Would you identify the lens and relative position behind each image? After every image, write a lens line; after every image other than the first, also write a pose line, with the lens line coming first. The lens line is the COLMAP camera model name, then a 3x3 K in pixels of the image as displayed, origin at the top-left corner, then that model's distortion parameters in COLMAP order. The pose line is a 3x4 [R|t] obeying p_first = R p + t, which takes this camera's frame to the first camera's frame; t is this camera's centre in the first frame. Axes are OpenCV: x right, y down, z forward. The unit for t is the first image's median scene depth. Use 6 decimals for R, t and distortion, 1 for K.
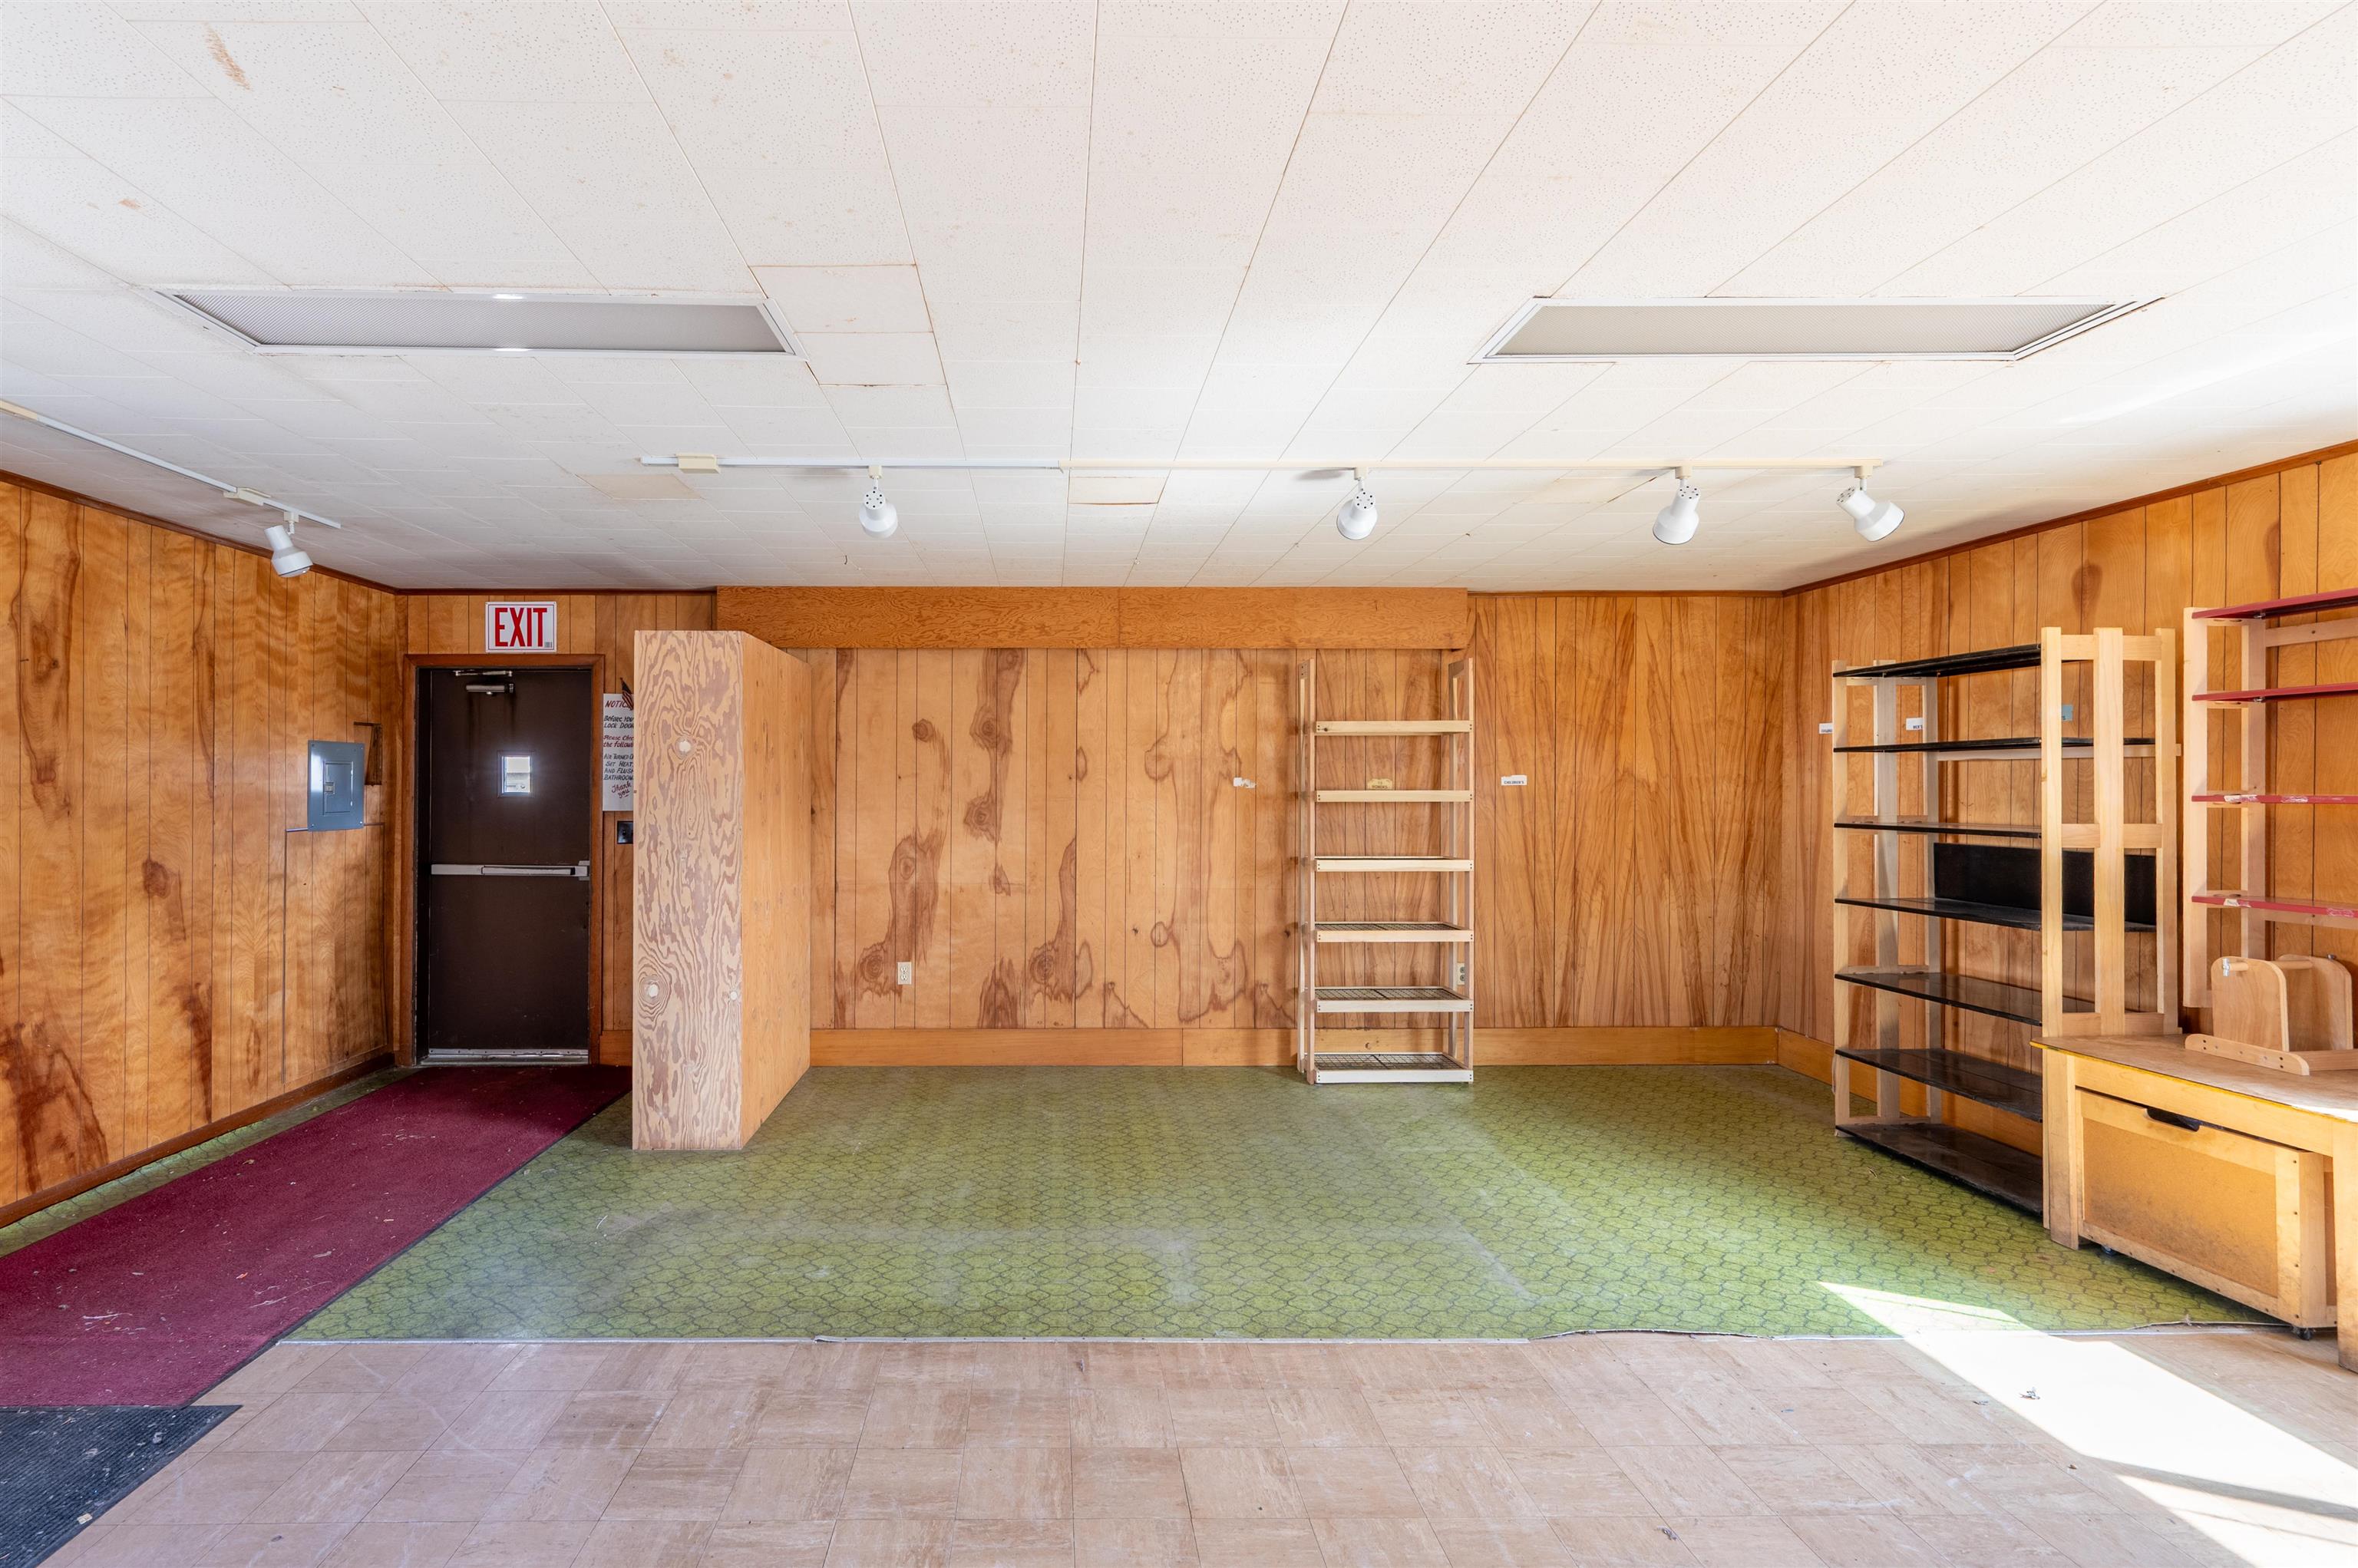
lens RADIAL K [[1126.8, 0, 1087.7], [0, 1126.8, 785.0], [0, 0, 1]] dist [0.001800, 0.000086]
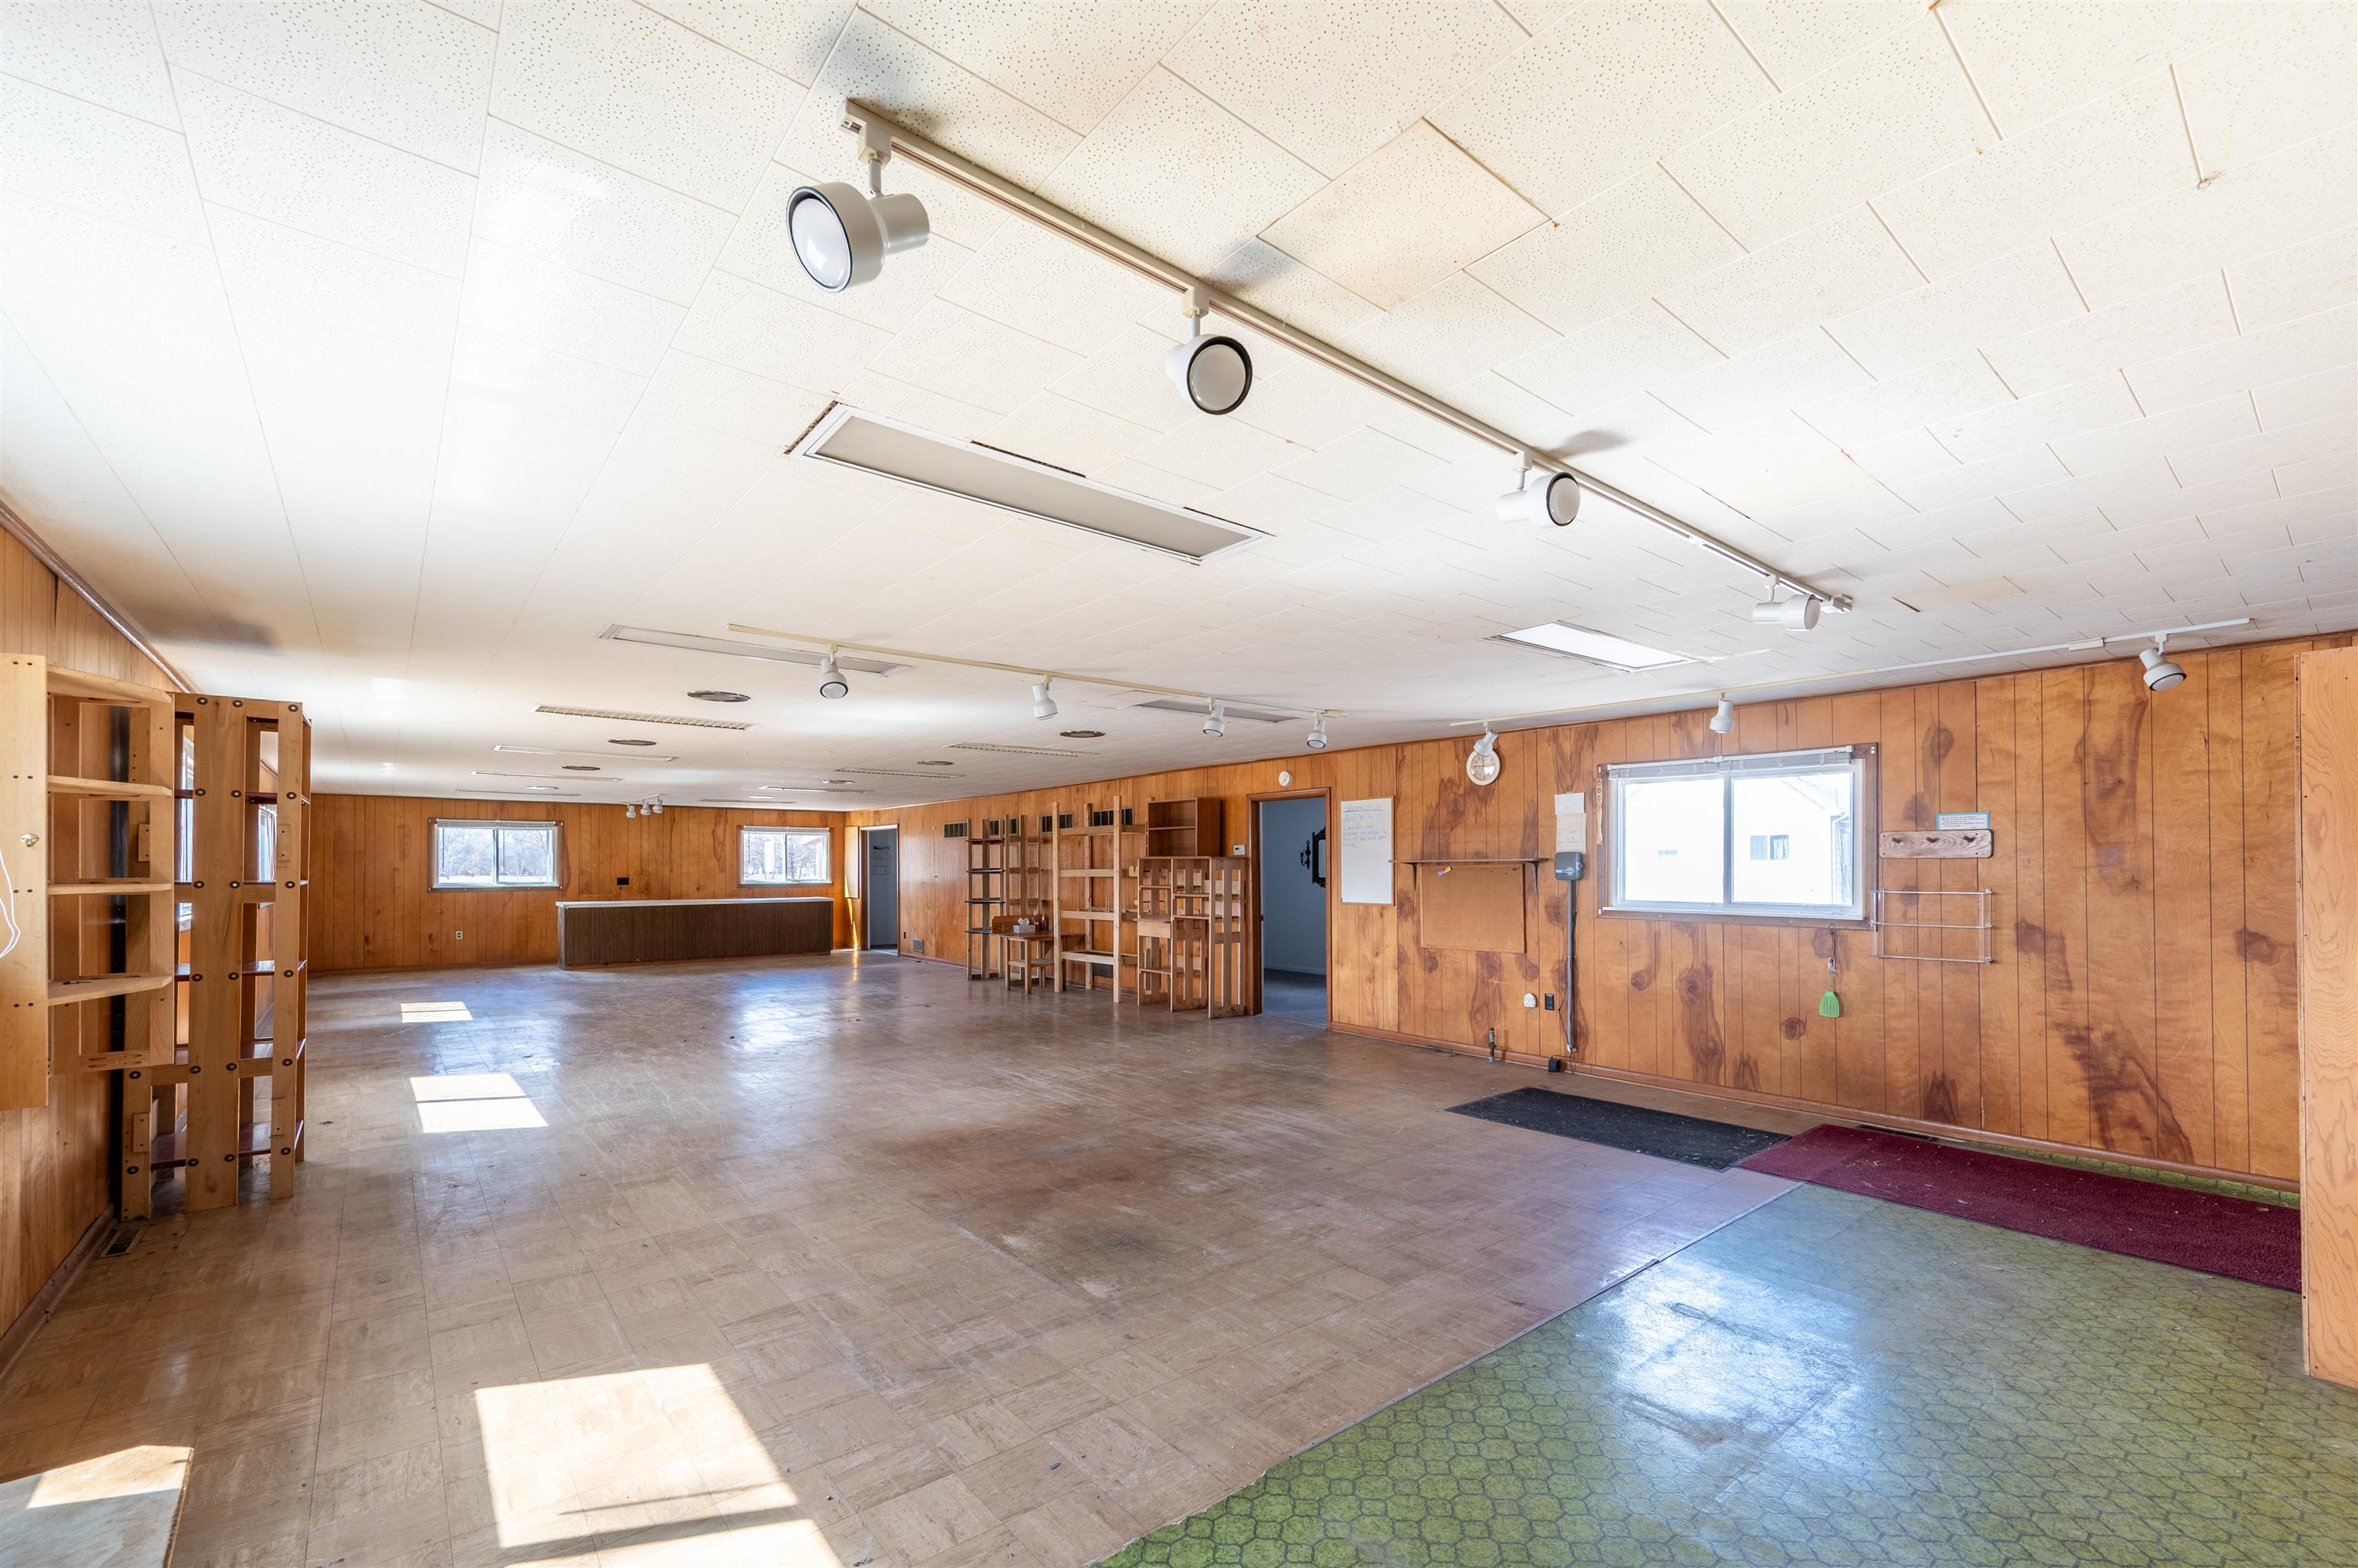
lens RADIAL K [[966.5, 0, 1191.1], [0, 966.5, 854.9], [0, 0, 1]] dist [0.000403, 0.000035]
pose [[-0.793301, -0.007520, -0.608783, 0.662508], [0.000875, 0.999909, -0.013492, -0.000161], [0.608828, -0.011236, -0.793222, 1.109757]]
